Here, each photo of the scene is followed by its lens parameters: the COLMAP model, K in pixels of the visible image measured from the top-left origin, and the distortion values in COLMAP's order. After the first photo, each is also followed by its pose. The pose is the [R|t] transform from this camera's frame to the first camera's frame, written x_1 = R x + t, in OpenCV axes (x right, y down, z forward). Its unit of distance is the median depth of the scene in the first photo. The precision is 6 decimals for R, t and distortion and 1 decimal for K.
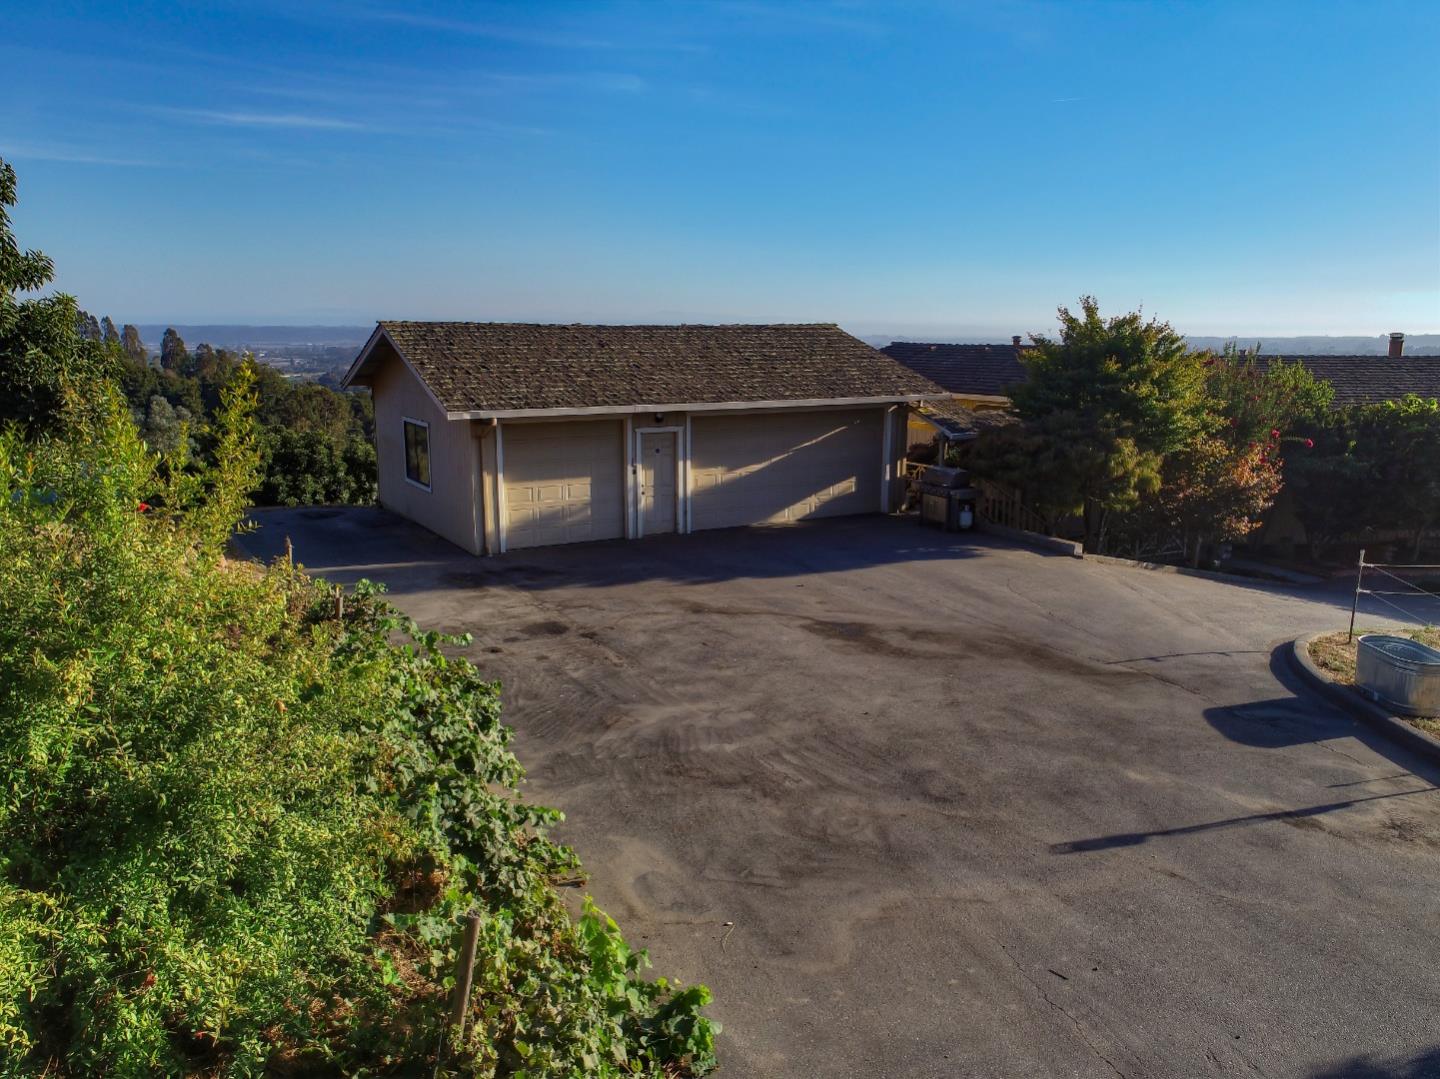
lens RADIAL K [[1084.3, 0, 723.9], [0, 1084.3, 540.9], [0, 0, 1]] dist [-0.004161, 0.003133]
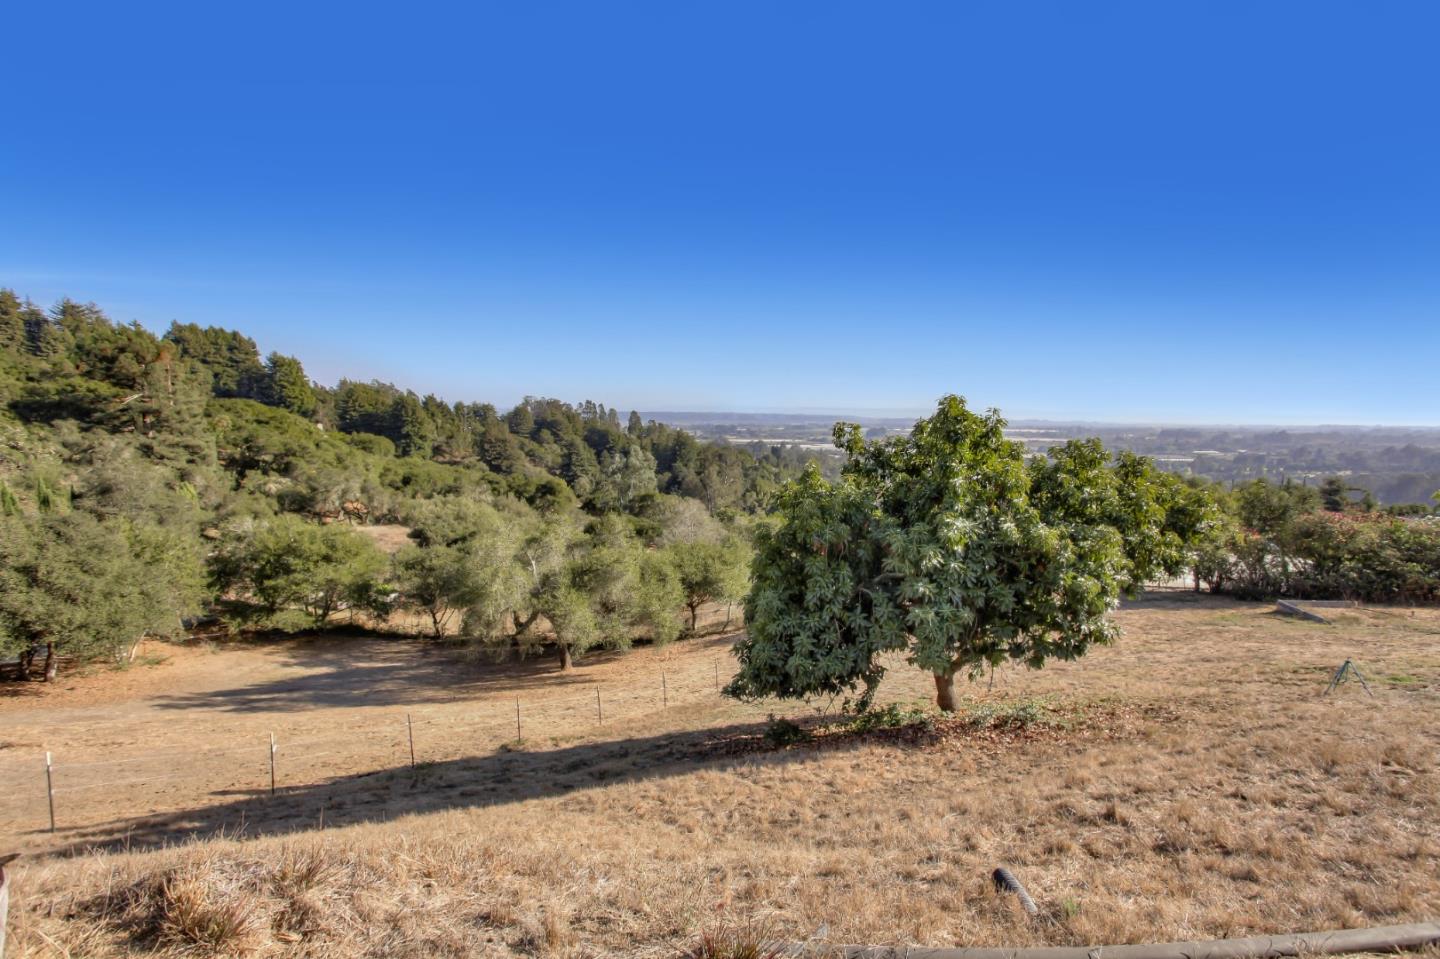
lens RADIAL K [[714.6, 0, 719.8], [0, 714.6, 482.2], [0, 0, 1]] dist [-0.061735, 0.032374]
pose [[0.941904, 0.030526, -0.334493, -0.762469], [-0.062455, 0.994412, -0.085117, -0.069711], [0.330026, 0.101063, 0.938546, 1.118679]]
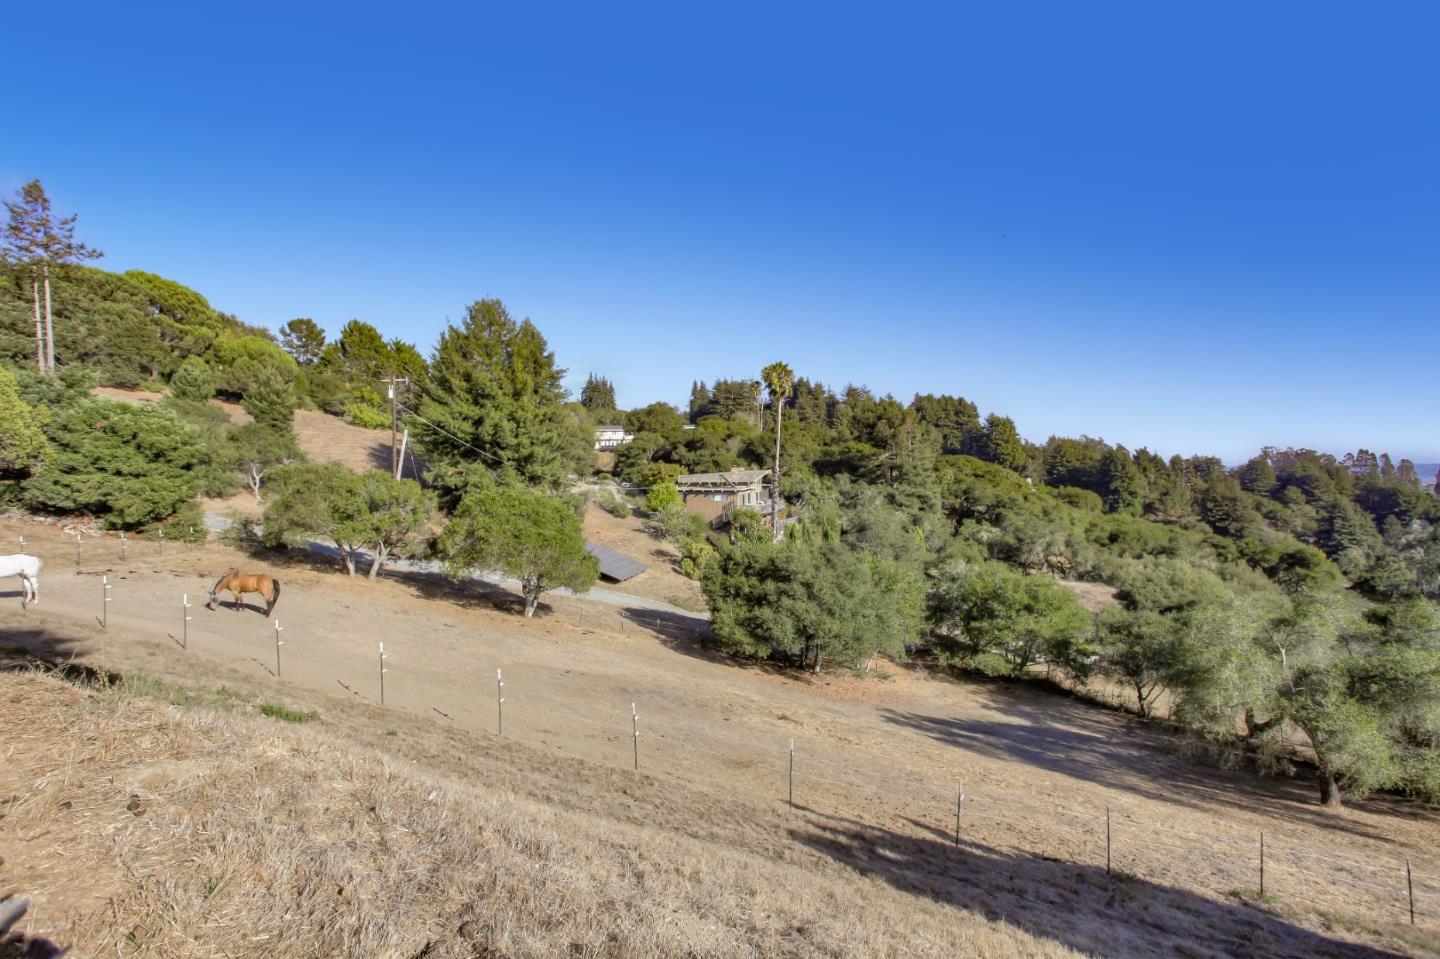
lens RADIAL K [[714.6, 0, 719.8], [0, 714.6, 482.2], [0, 0, 1]] dist [-0.061735, 0.032374]
pose [[0.295390, 0.006622, -0.955354, -0.818786], [-0.170974, 0.984199, -0.046042, -0.065857], [0.939953, 0.176941, 0.291855, 1.171594]]
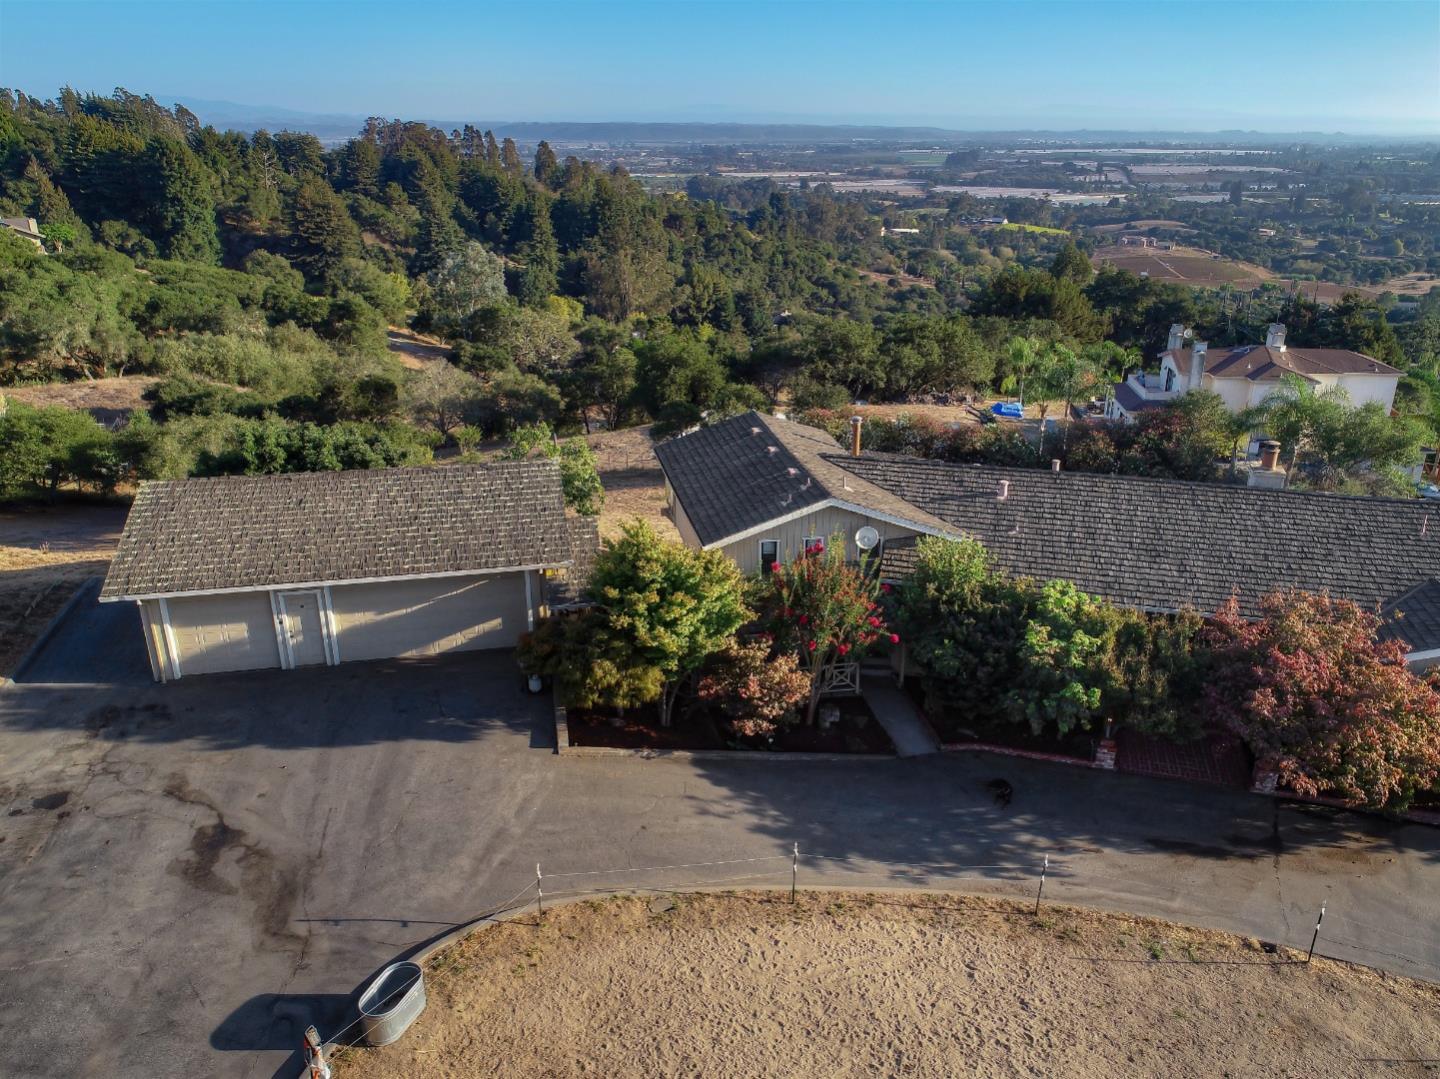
lens RADIAL K [[1084.3, 0, 723.9], [0, 1084.3, 540.9], [0, 0, 1]] dist [-0.004161, 0.003133]
pose [[0.948385, 0.106004, -0.298879, 0.729313], [-0.053904, 0.982649, 0.177471, -0.381692], [0.312506, -0.152200, 0.937644, -0.036332]]
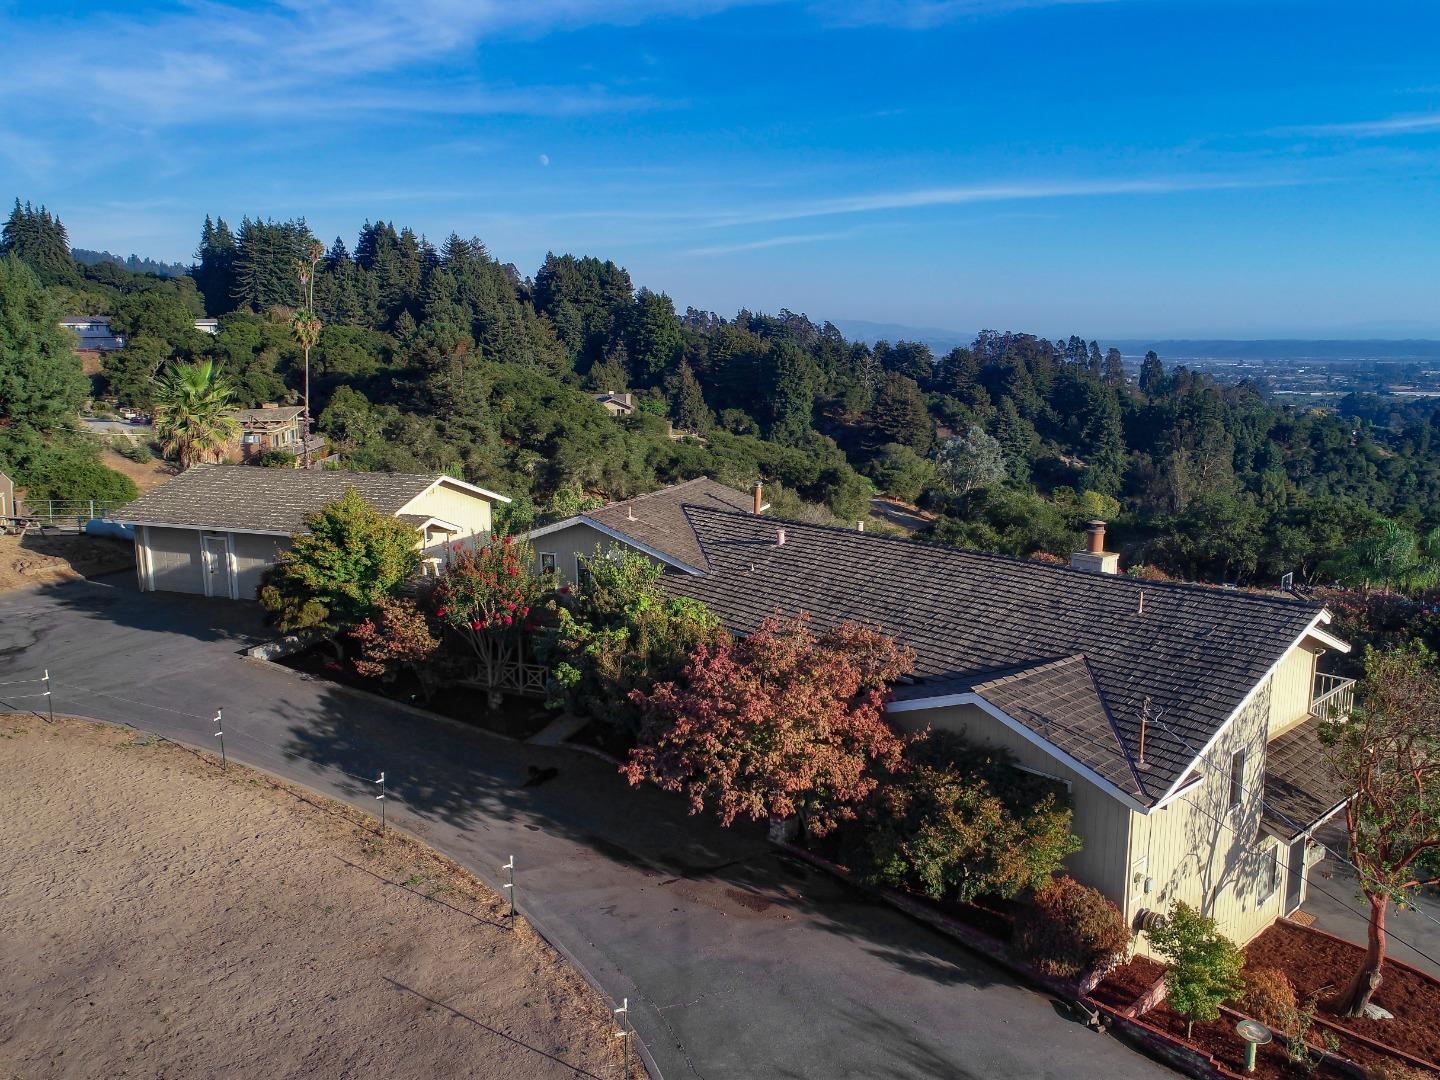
lens RADIAL K [[1077.5, 0, 709.0], [0, 1077.5, 539.5], [0, 0, 1]] dist [0.002883, -0.009675]
pose [[0.635098, 0.128263, -0.761708, 1.649087], [-0.140440, 0.988855, 0.049415, -0.270621], [0.759557, 0.075591, 0.646033, 0.448105]]
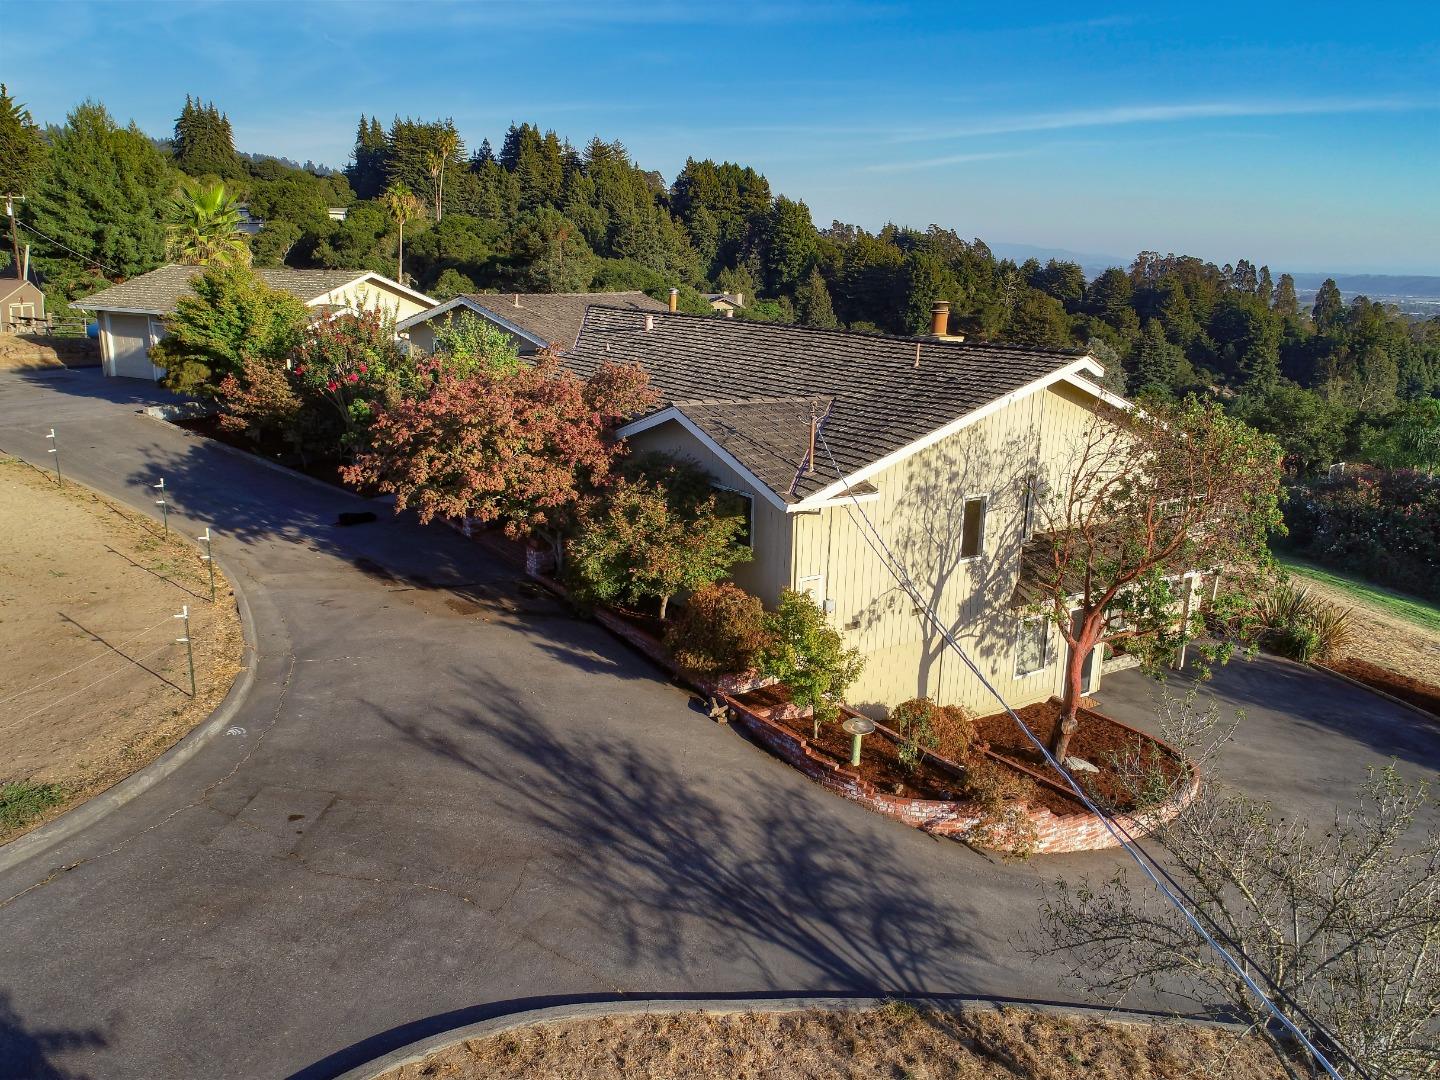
lens RADIAL K [[1073.9, 0, 705.1], [0, 1073.9, 534.4], [0, 0, 1]] dist [-0.002274, 0.000935]
pose [[0.522875, 0.217031, -0.824318, 1.881459], [-0.183538, 0.973026, 0.139763, -0.159319], [0.832416, 0.078215, 0.548604, 0.744096]]
